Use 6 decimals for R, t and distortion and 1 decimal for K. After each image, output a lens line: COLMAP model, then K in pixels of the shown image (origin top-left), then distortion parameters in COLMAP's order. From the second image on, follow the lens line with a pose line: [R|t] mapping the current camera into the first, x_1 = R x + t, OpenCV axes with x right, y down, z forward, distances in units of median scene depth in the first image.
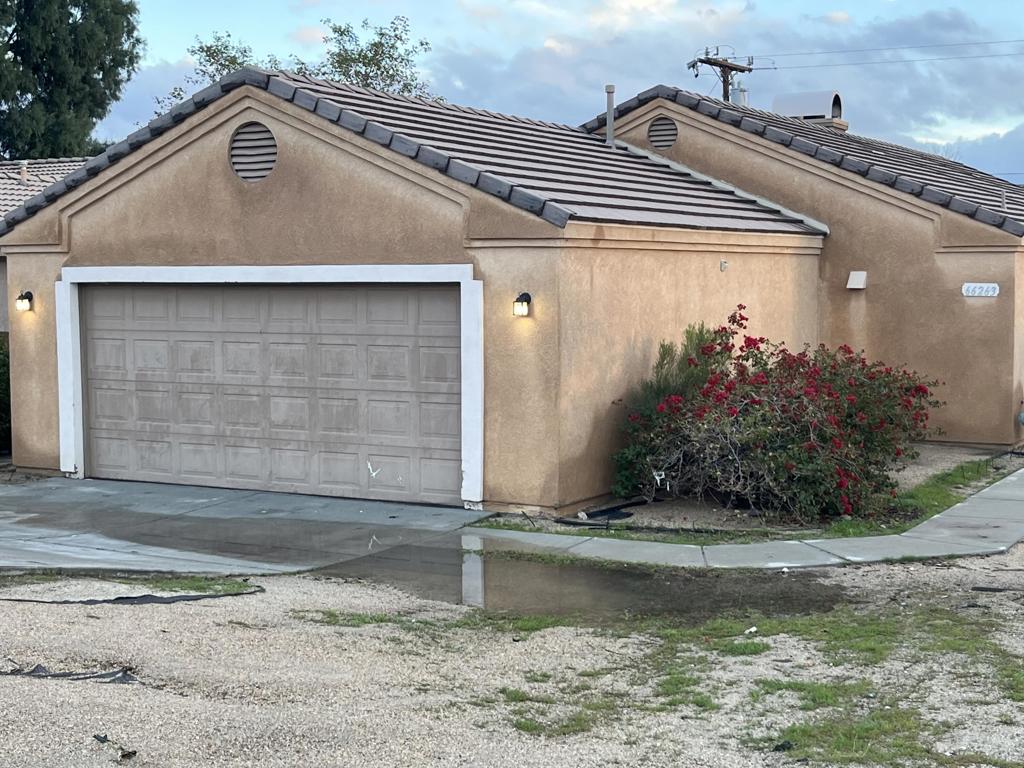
lens RADIAL K [[1532.4, 0, 505.2], [0, 1532.4, 382.3], [0, 0, 1]] dist [0.056423, 0.000000]
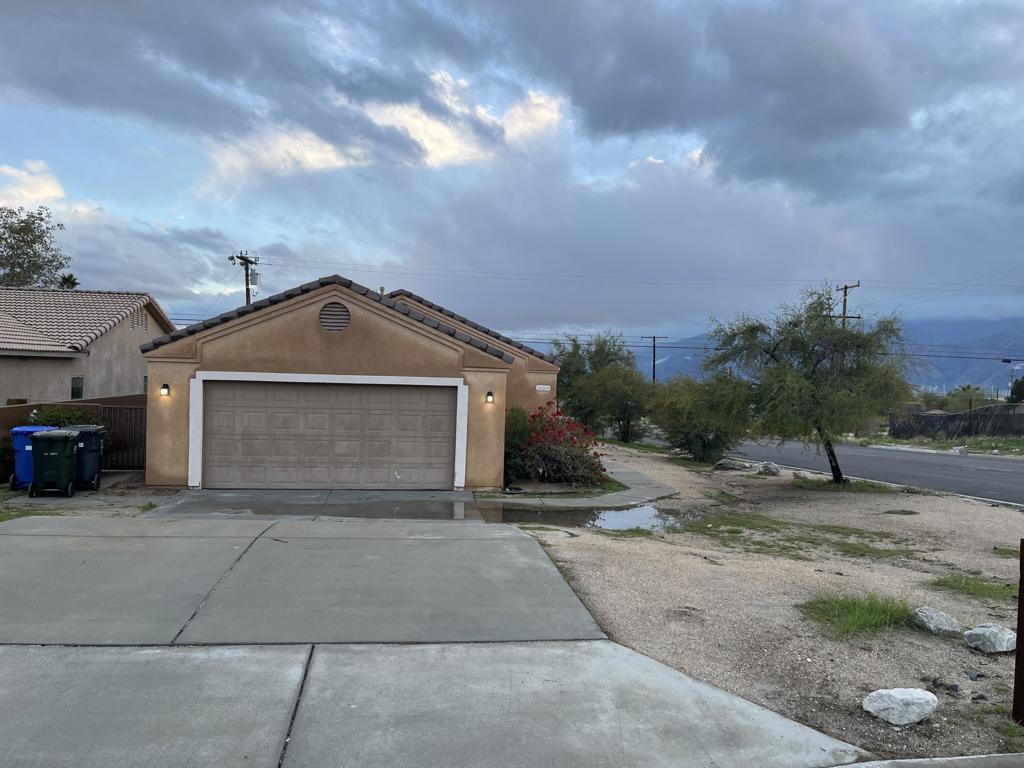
lens RADIAL K [[774.6, 0, 512.5], [0, 774.6, 381.2], [0, 0, 1]] dist [0.054304, -0.075843]
pose [[0.794408, 0.019274, 0.607078, -0.578034], [0.009906, 0.998952, -0.044679, -0.020195], [-0.607304, 0.041507, 0.793385, 0.067892]]
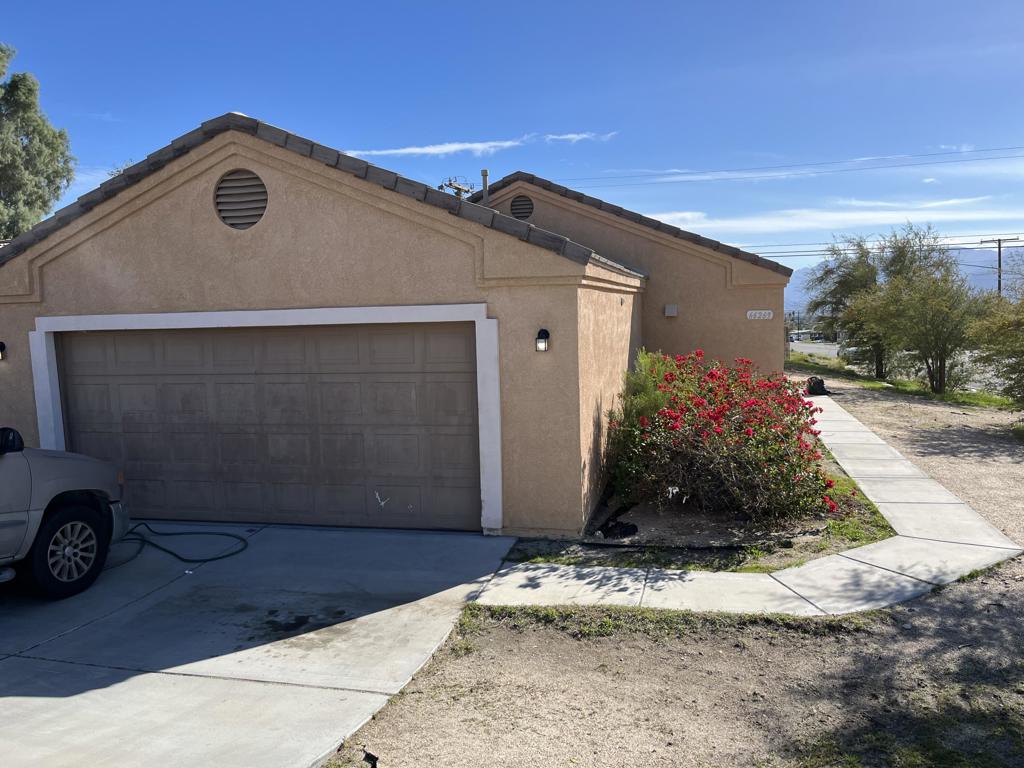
lens RADIAL K [[774.6, 0, 519.5], [0, 774.6, 390.2], [0, 0, 1]] dist [0.054304, -0.075843]
pose [[0.959750, -0.053524, 0.275709, -0.133738], [0.044382, 0.998241, 0.039296, -0.034213], [-0.277327, -0.025478, 0.960438, 0.439359]]
